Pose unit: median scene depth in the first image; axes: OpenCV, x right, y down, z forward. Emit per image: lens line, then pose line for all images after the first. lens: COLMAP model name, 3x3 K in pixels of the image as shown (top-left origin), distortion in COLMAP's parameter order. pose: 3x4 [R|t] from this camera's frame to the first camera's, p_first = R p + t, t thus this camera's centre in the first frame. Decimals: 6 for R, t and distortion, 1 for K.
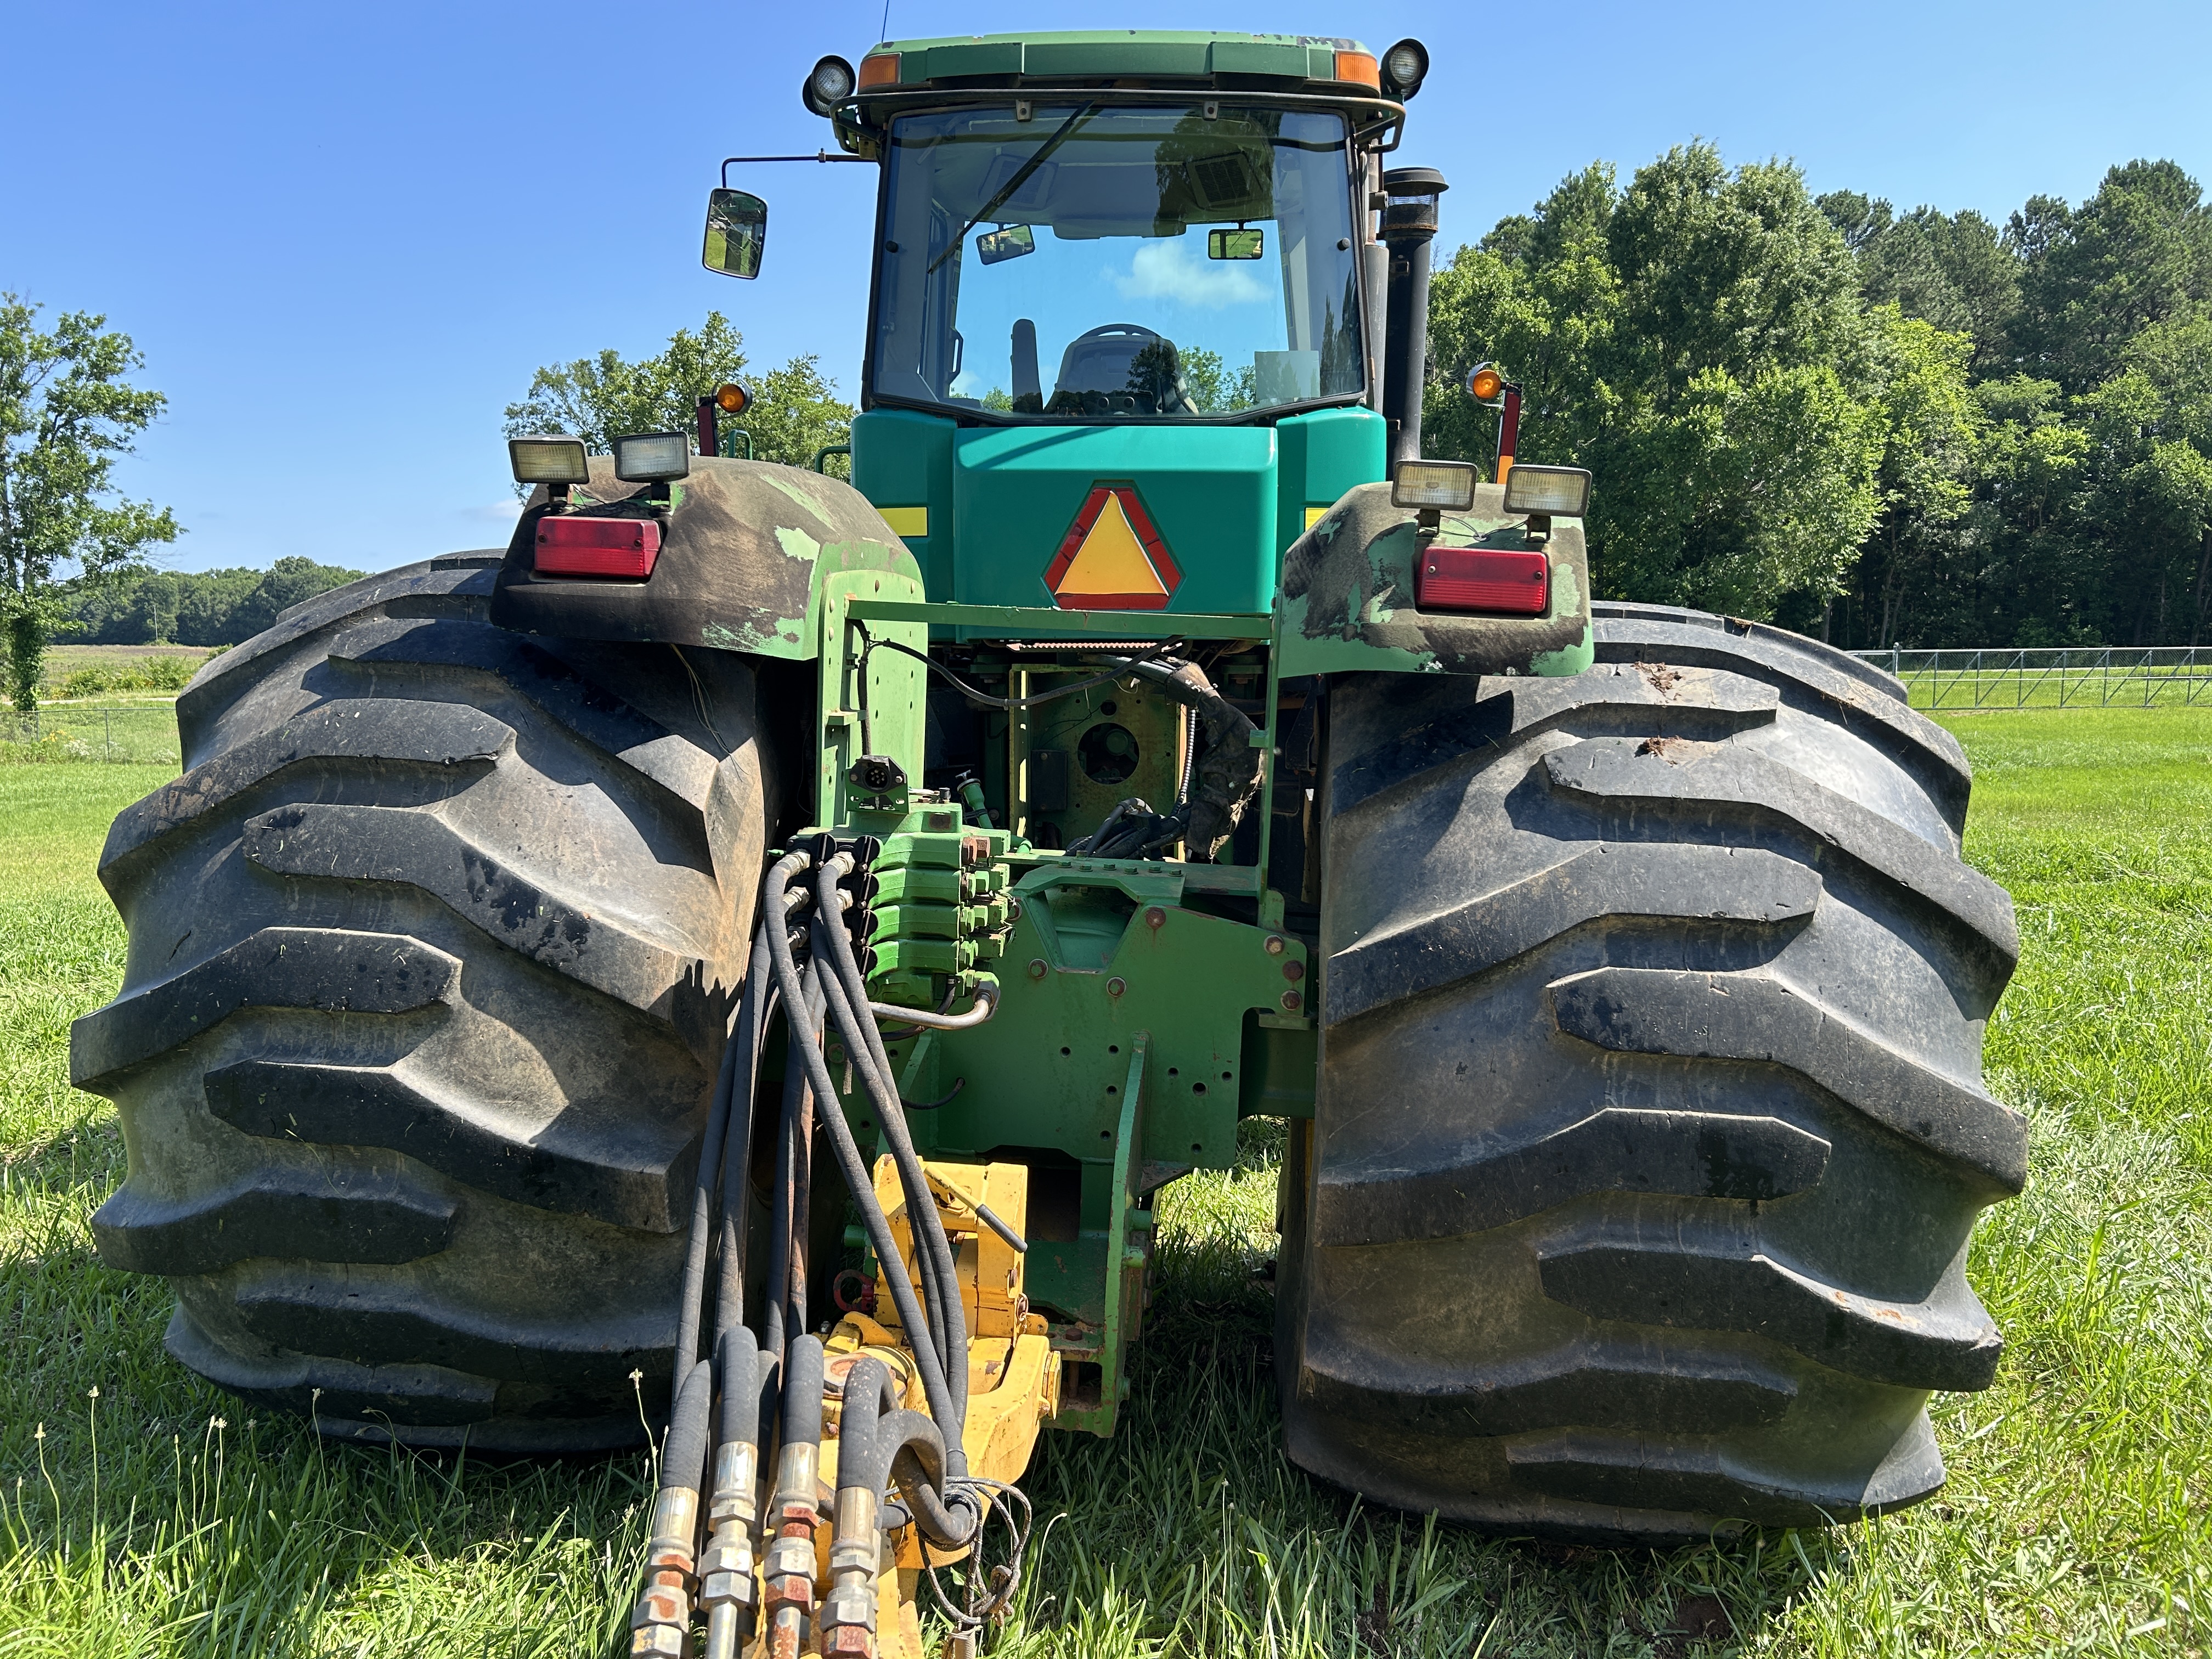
lens RADIAL K [[1661.0, 0, 1113.3], [0, 1661.0, 841.1], [0, 0, 1]] dist [0.050802, -0.061570]
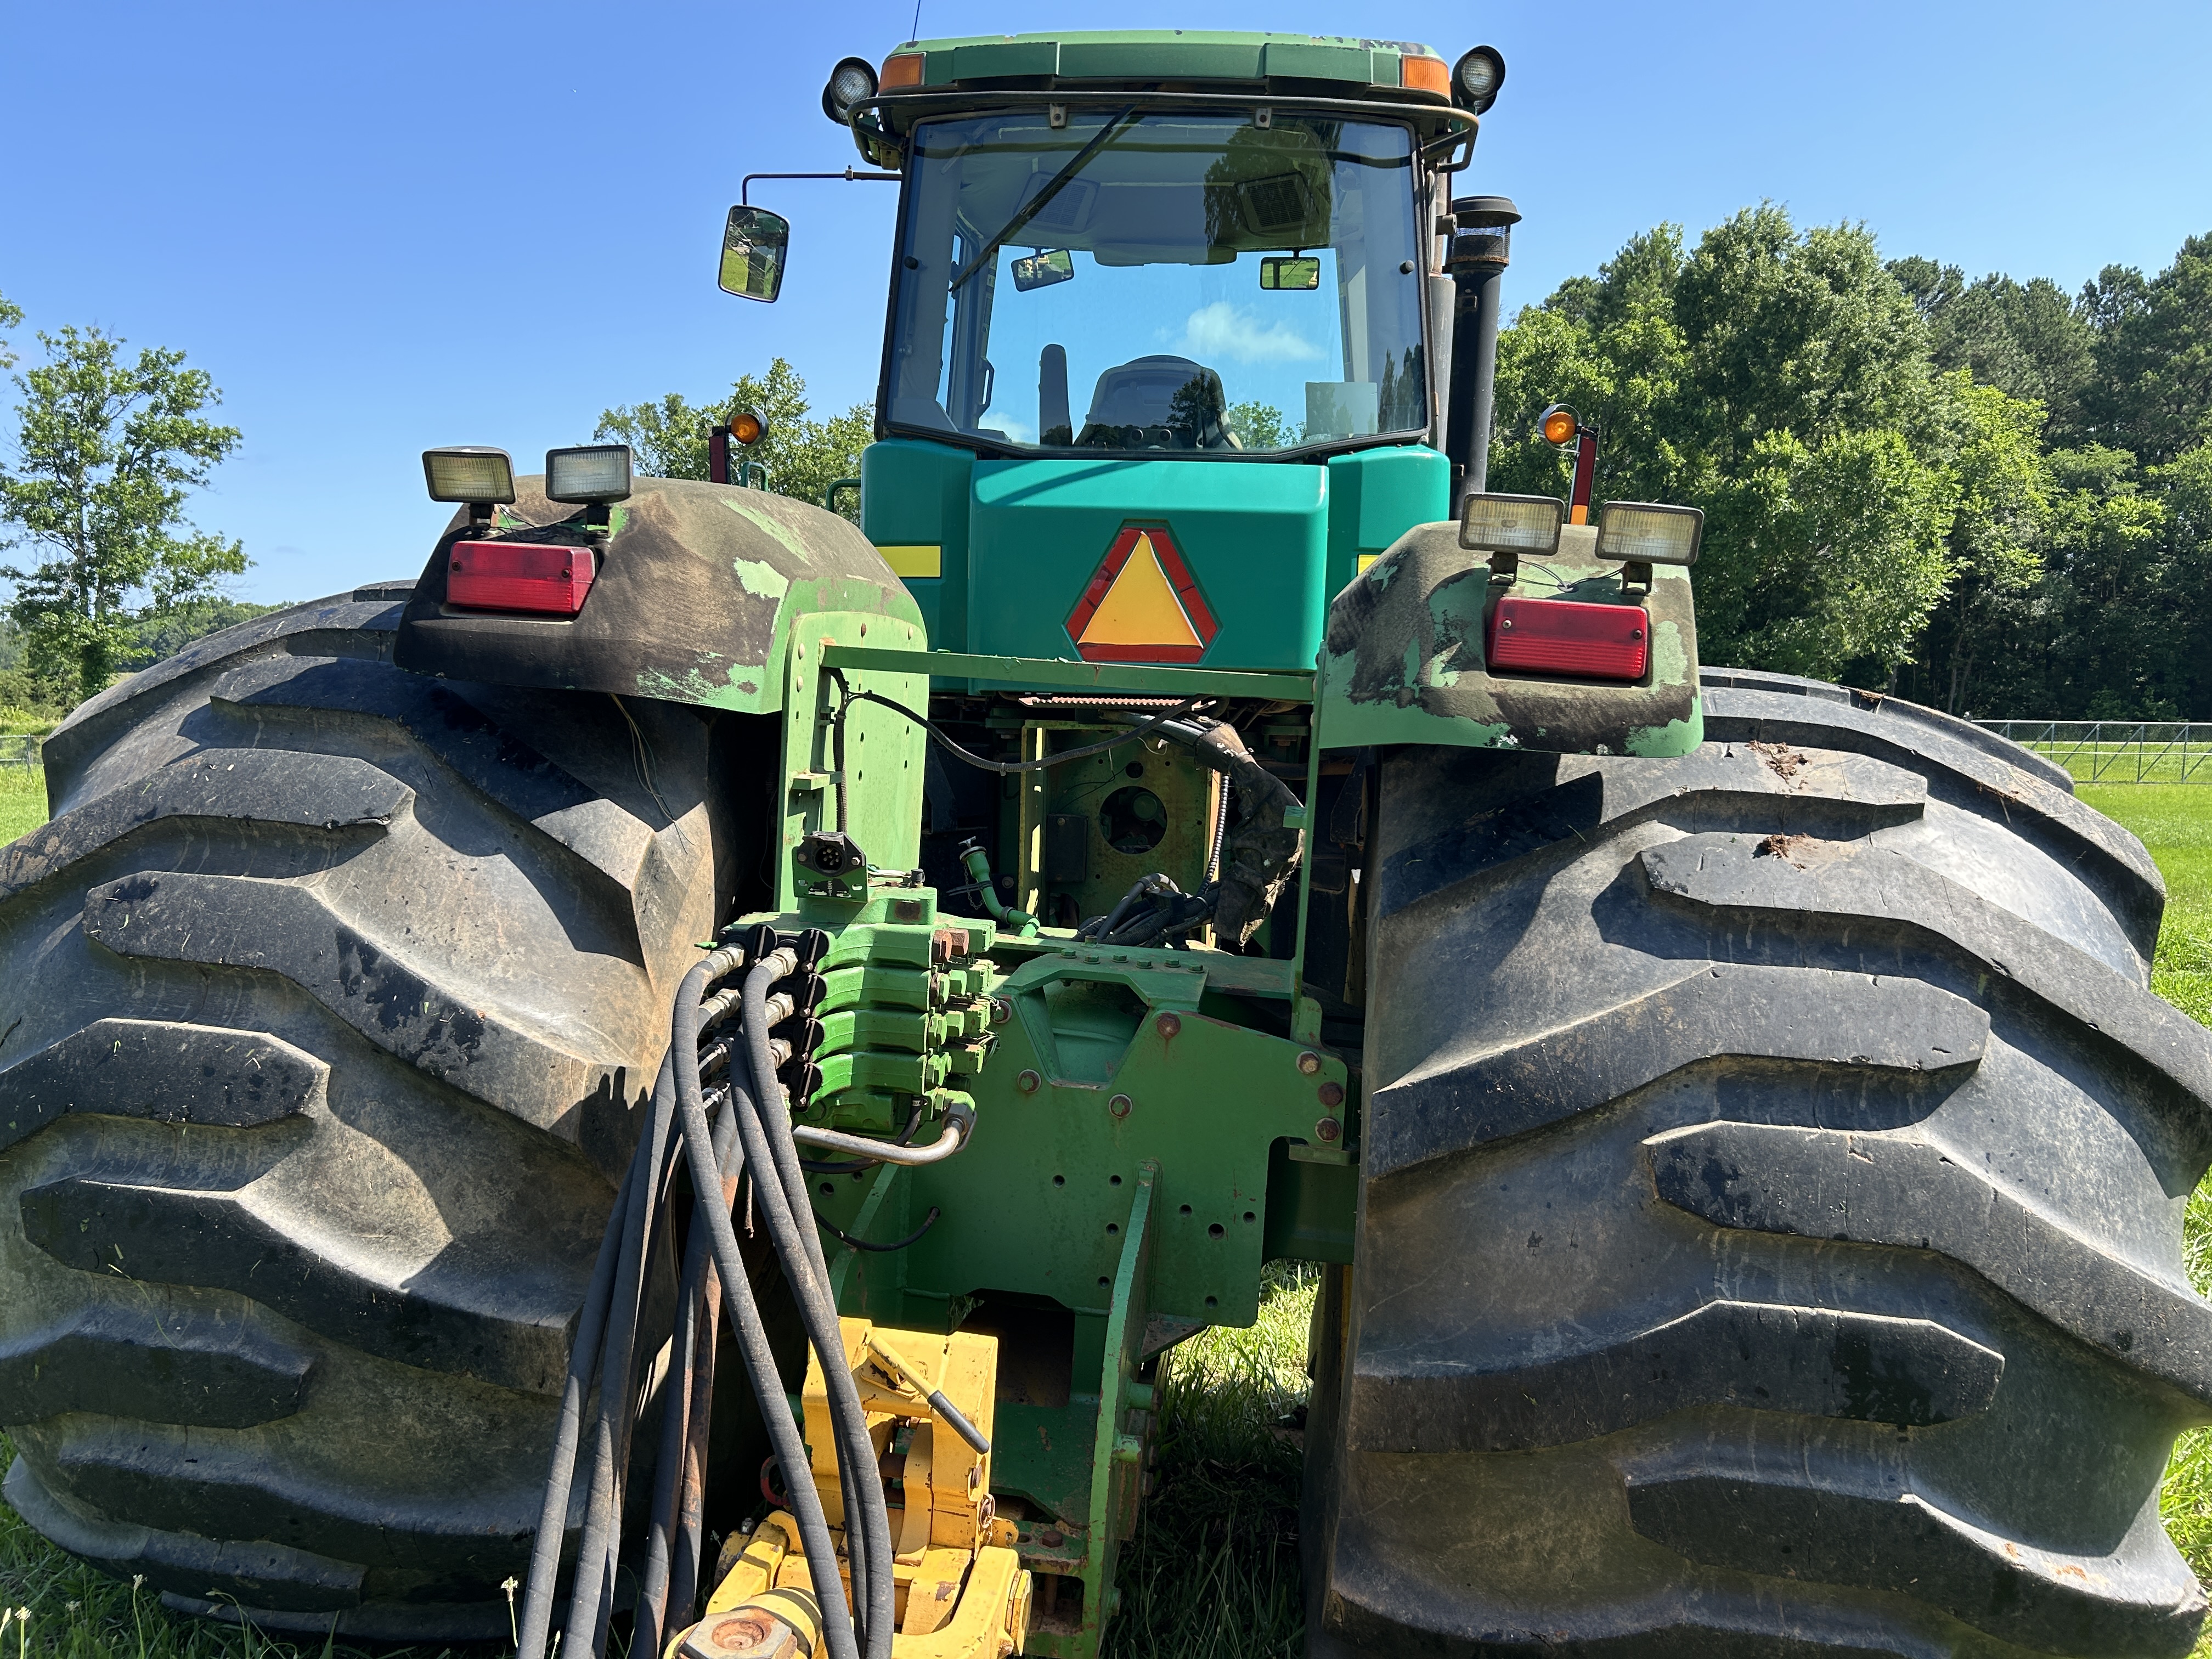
lens RADIAL K [[1677.9, 0, 1106.0], [0, 1677.9, 829.5], [0, 0, 1]] dist [0.036398, -0.046231]
pose [[0.999119, 0.025779, -0.033112, 0.021575], [-0.026989, 0.998964, -0.036643, -0.024152], [0.032133, 0.037504, 0.998780, 0.155982]]
